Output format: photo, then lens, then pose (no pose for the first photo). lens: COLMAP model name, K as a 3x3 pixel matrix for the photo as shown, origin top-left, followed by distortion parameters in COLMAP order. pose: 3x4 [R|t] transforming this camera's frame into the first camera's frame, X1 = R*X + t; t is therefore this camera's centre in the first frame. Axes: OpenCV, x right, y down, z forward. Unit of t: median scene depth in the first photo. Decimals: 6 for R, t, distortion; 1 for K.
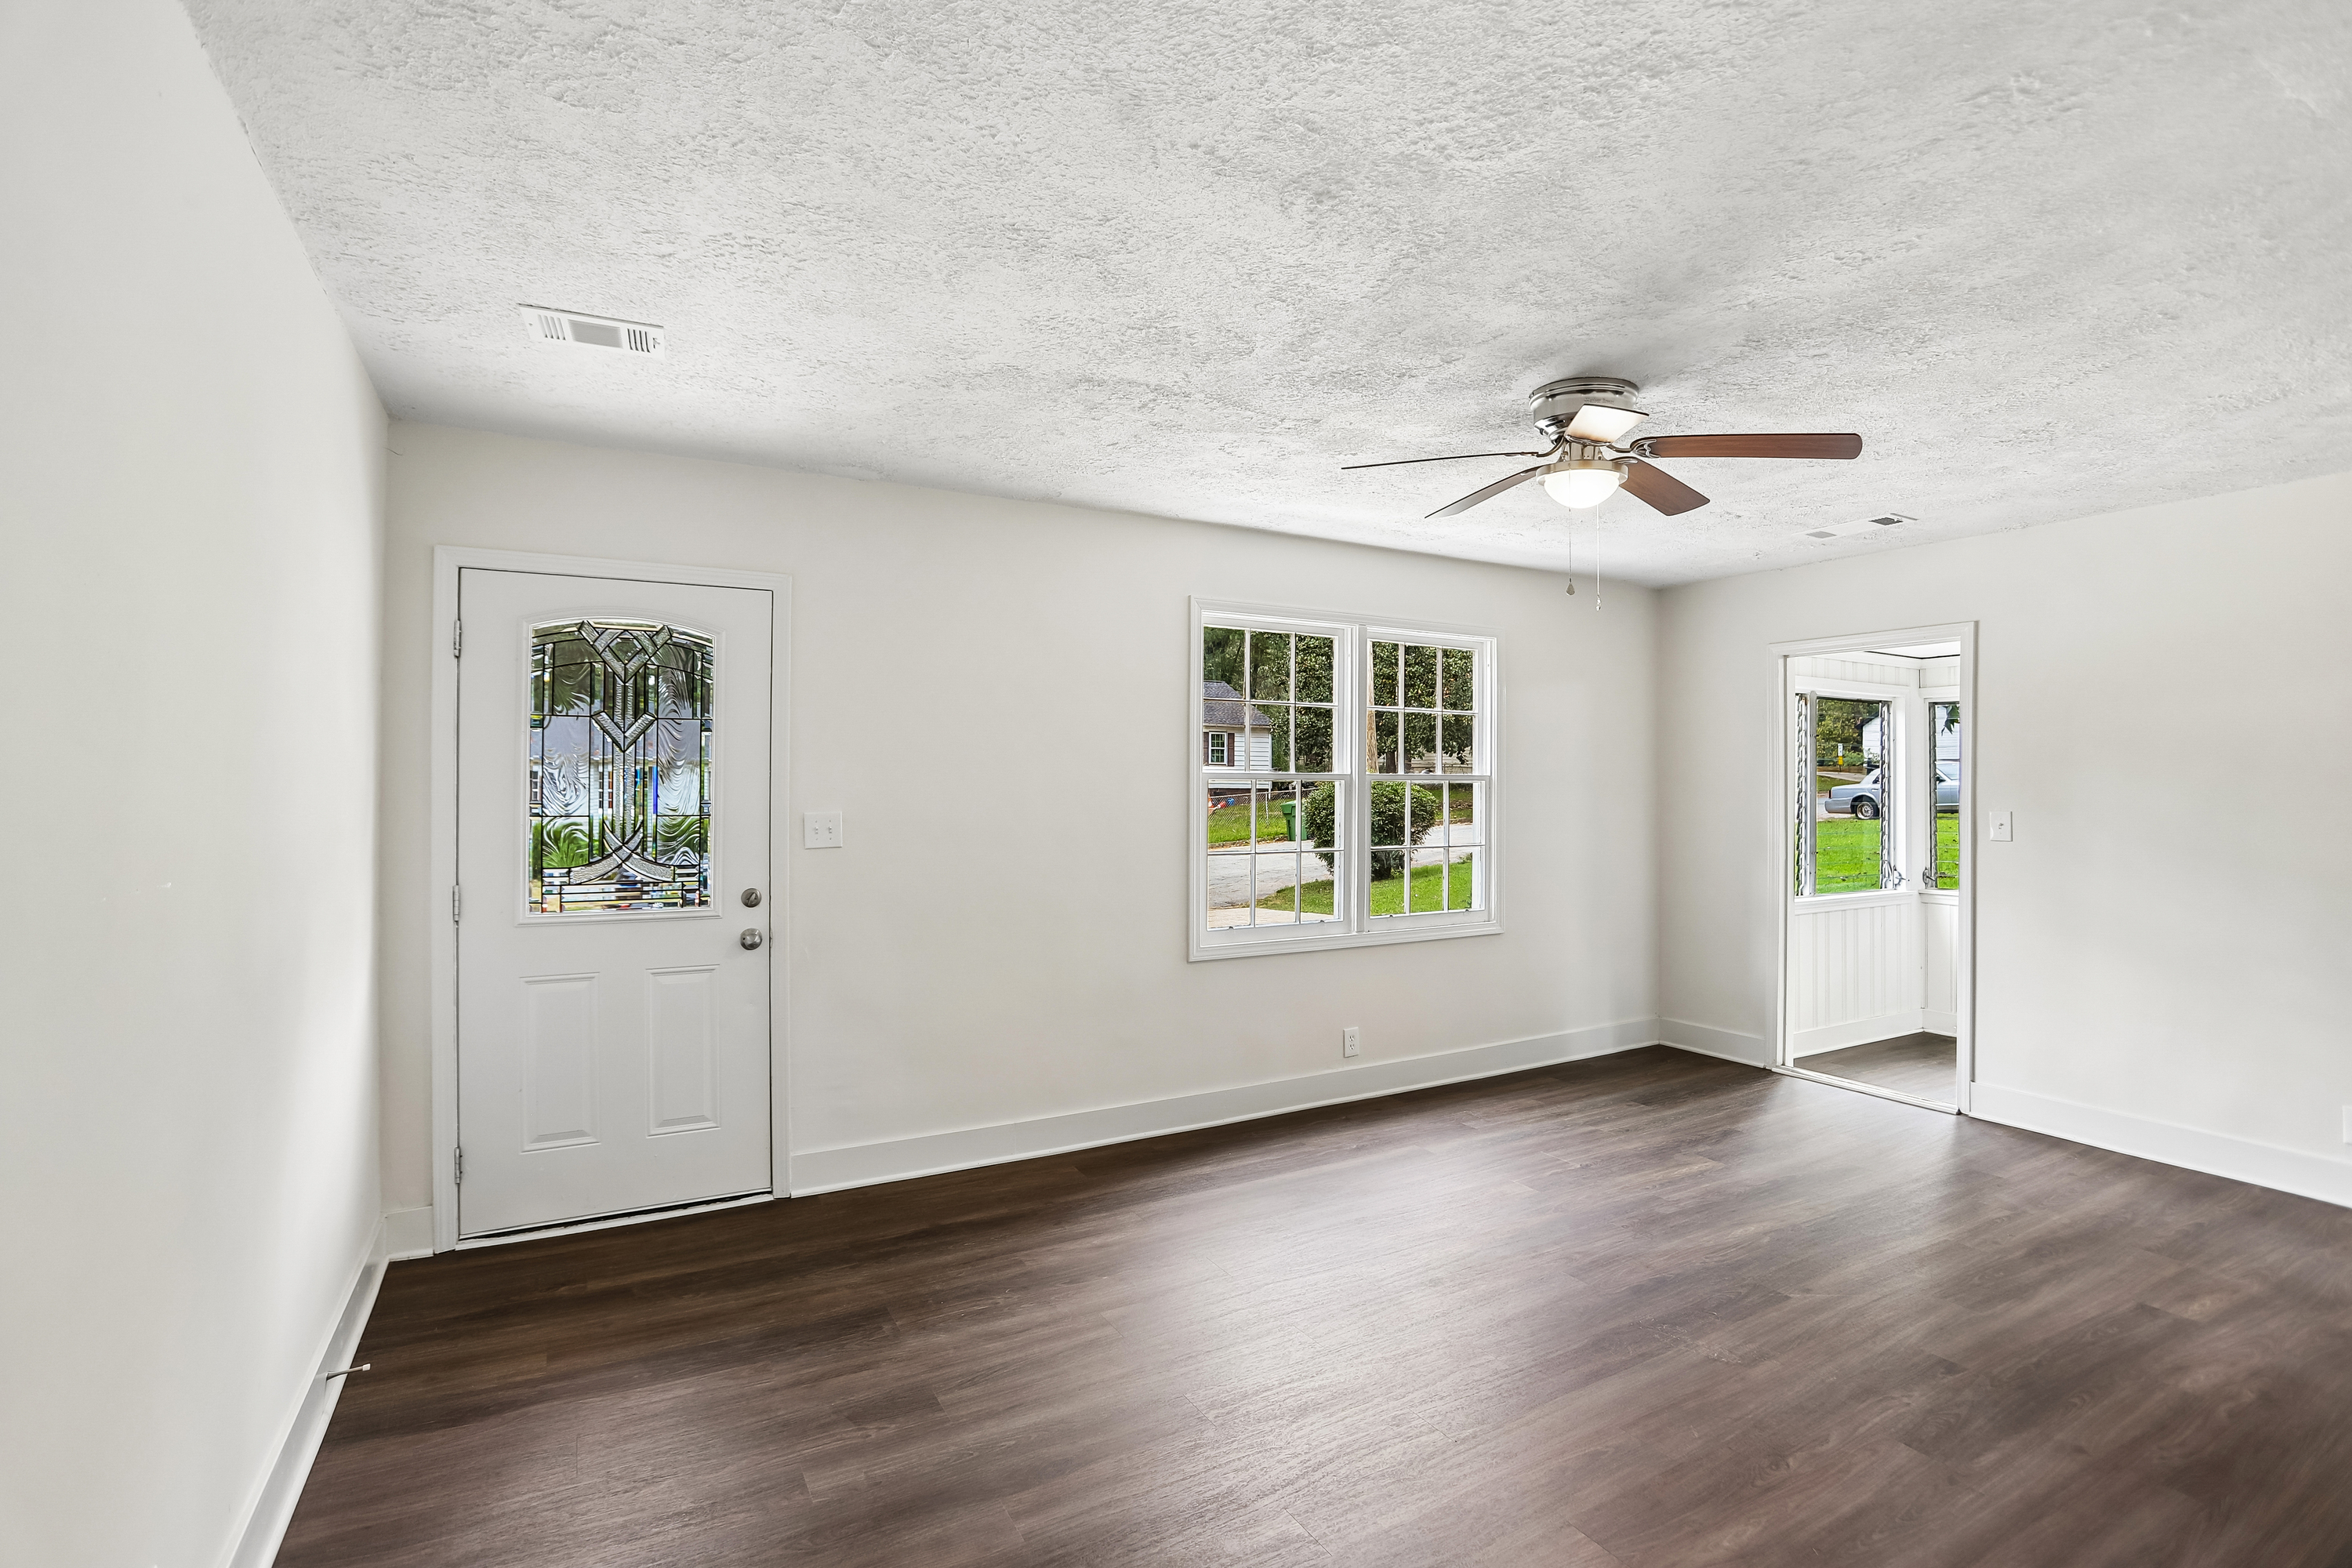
lens RADIAL K [[1109.1, 0, 1147.0], [0, 1109.1, 776.3], [0, 0, 1]] dist [-0.052789, 0.023270]
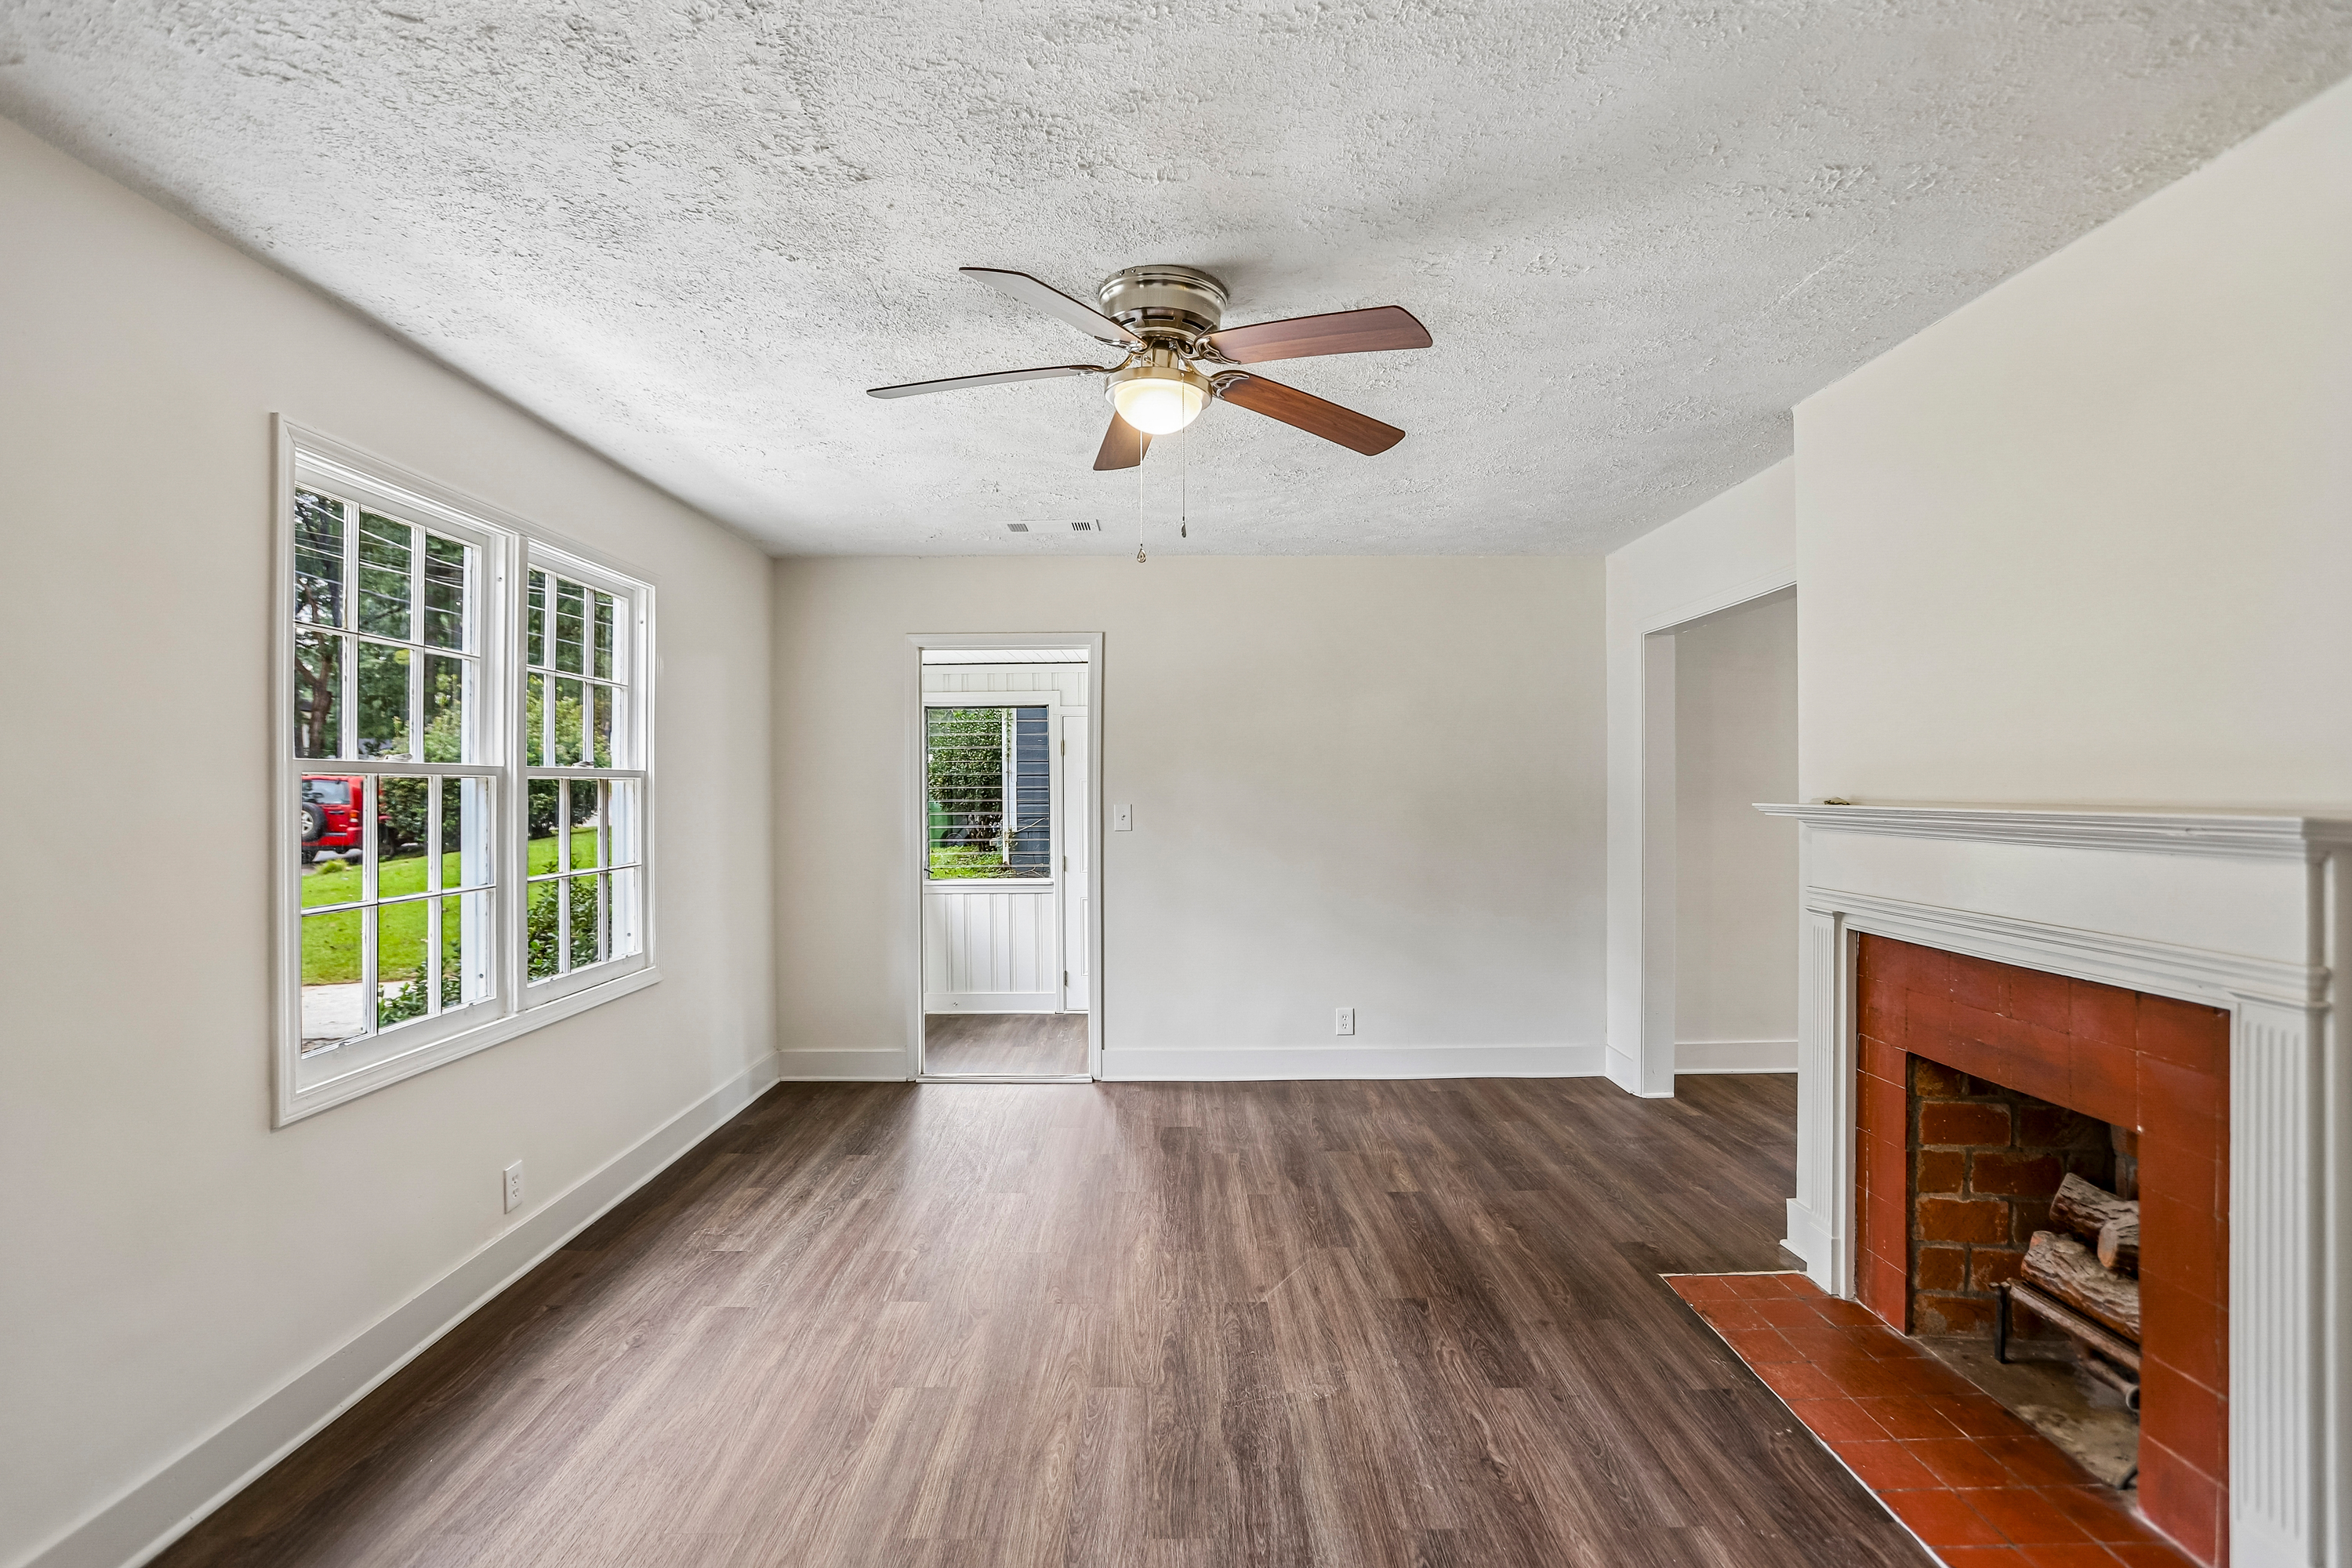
lens RADIAL K [[1122.6, 0, 1195.1], [0, 1122.6, 779.7], [0, 0, 1]] dist [-0.074204, 0.039229]
pose [[0.461591, -0.000801, 0.887092, -0.257081], [0.001703, 0.999999, 0.000017, 0.008747], [-0.887091, 0.001503, 0.461592, 0.483750]]
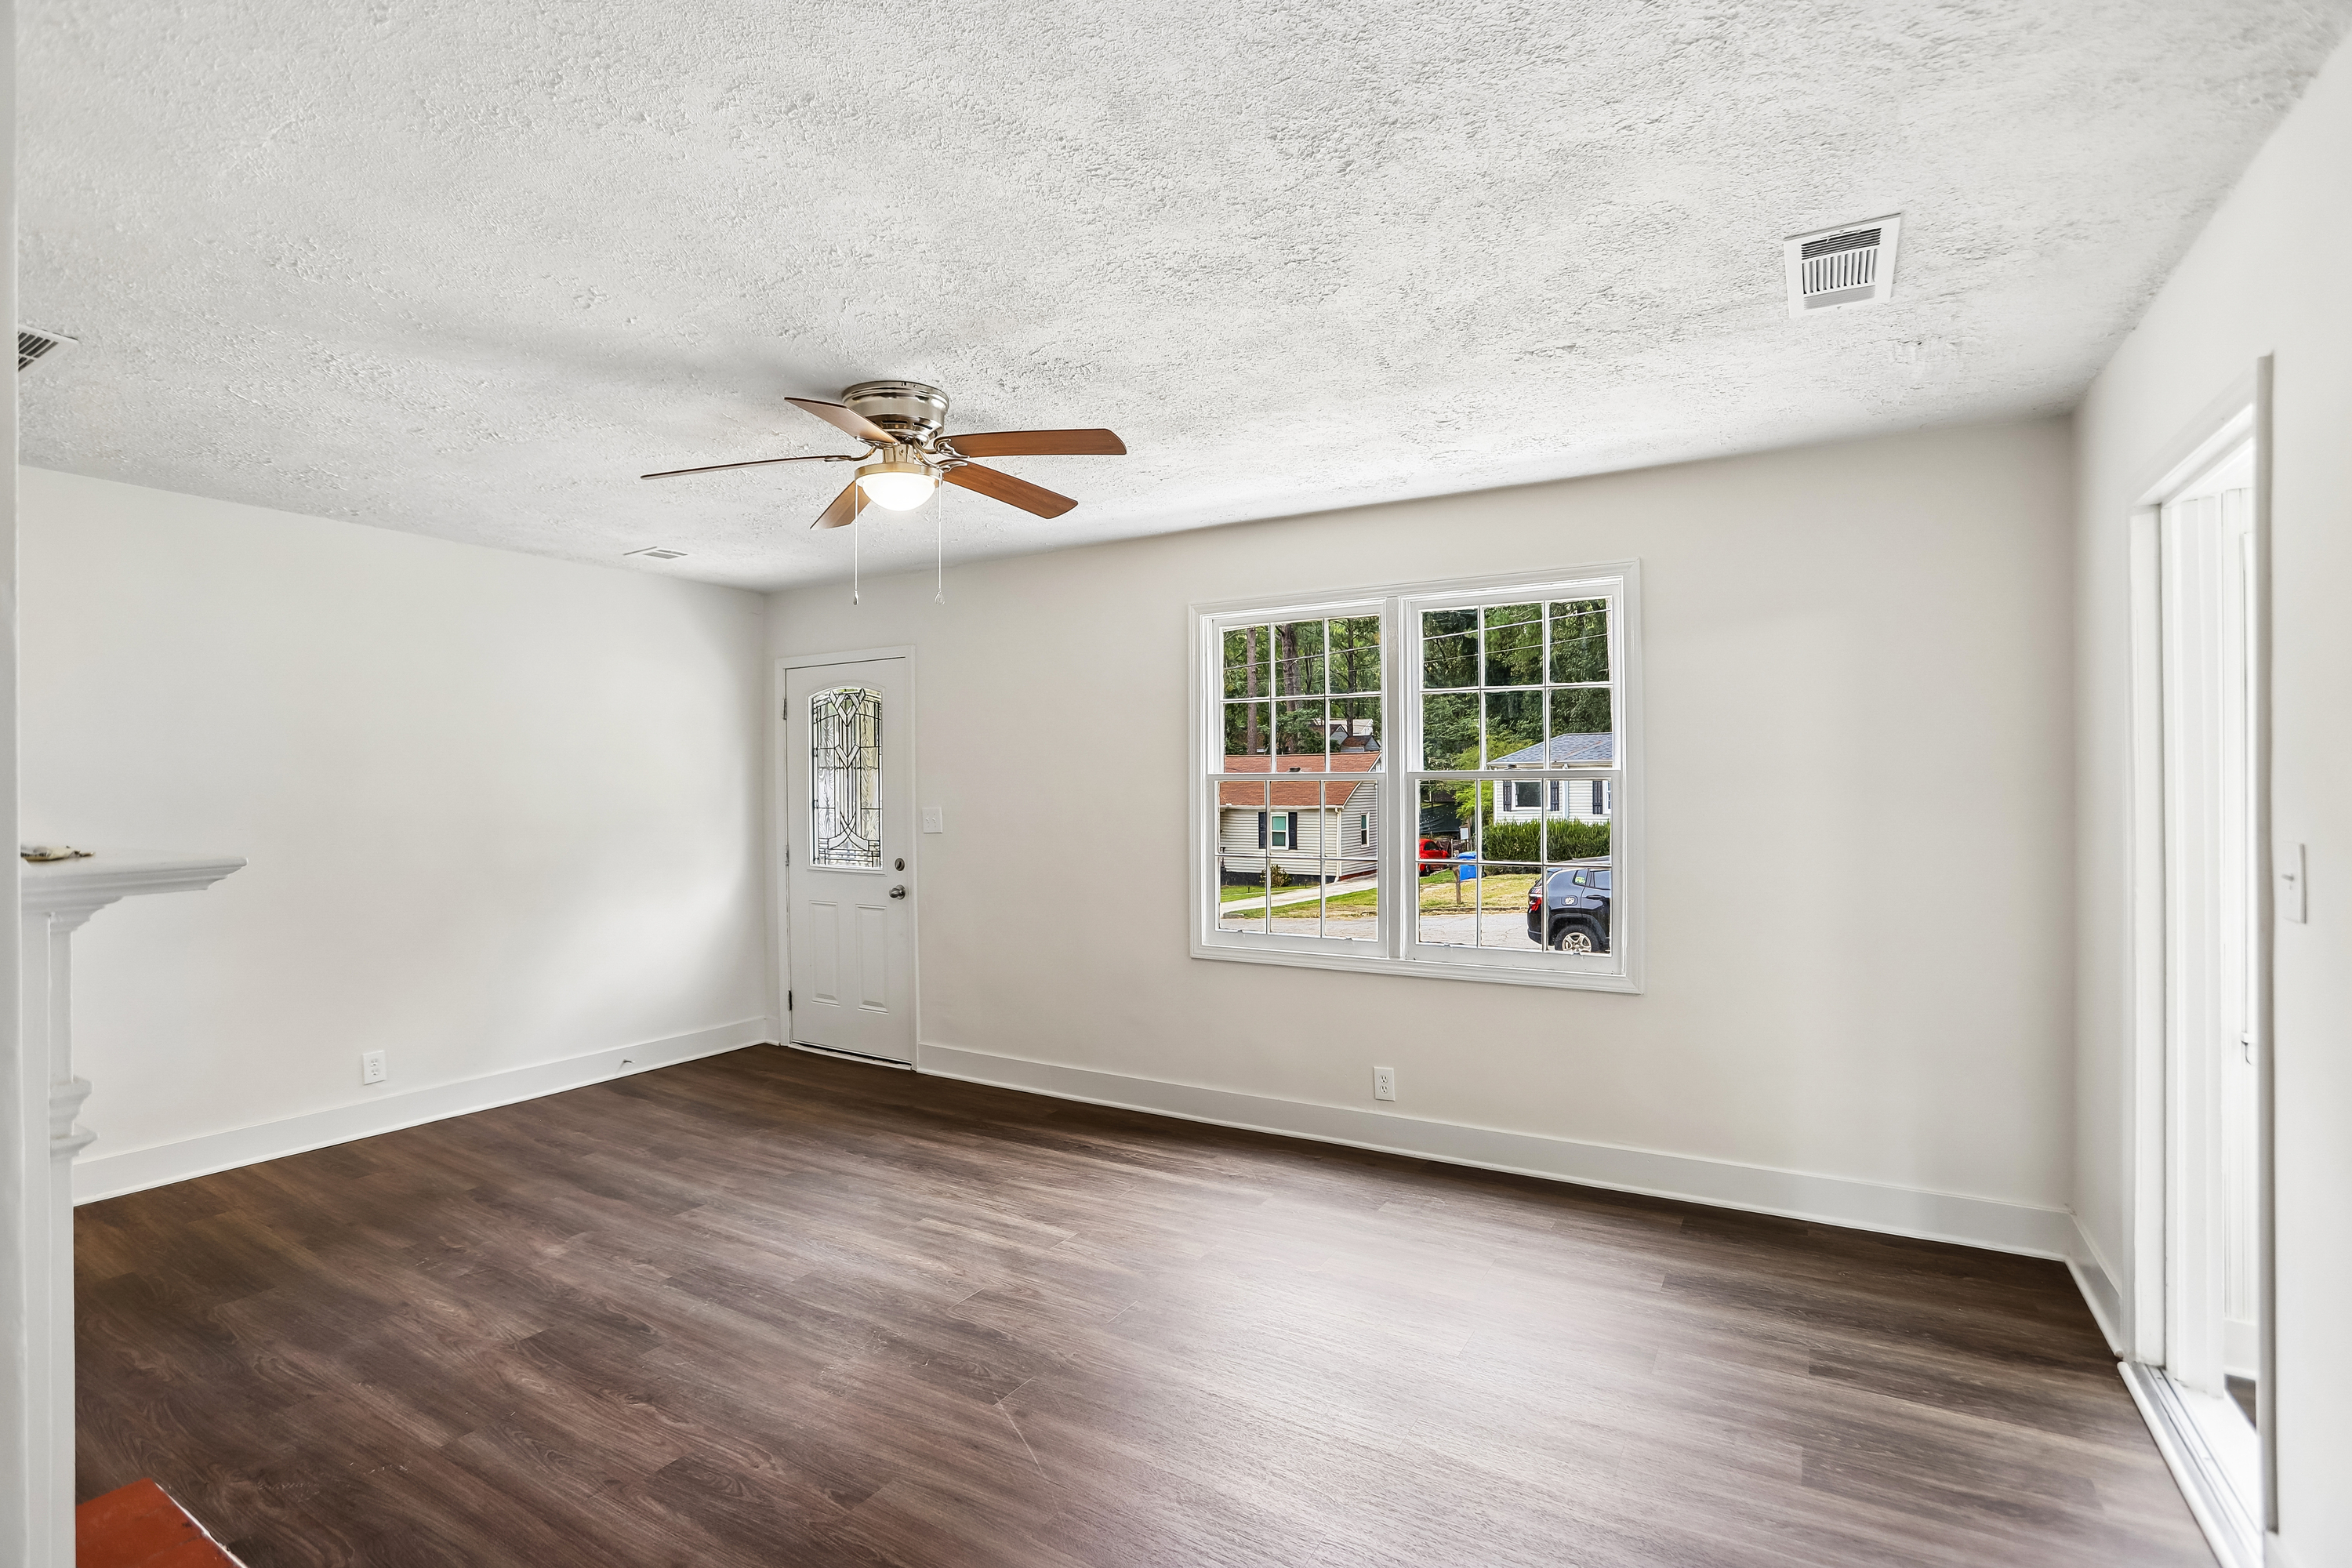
lens RADIAL K [[1089.9, 0, 1156.0], [0, 1089.9, 782.8], [0, 0, 1]] dist [-0.060074, 0.026793]
pose [[0.493251, -0.009786, -0.869832, 1.117037], [0.016239, 0.999866, -0.002040, 0.005798], [0.869735, -0.013119, 0.493344, 0.575608]]
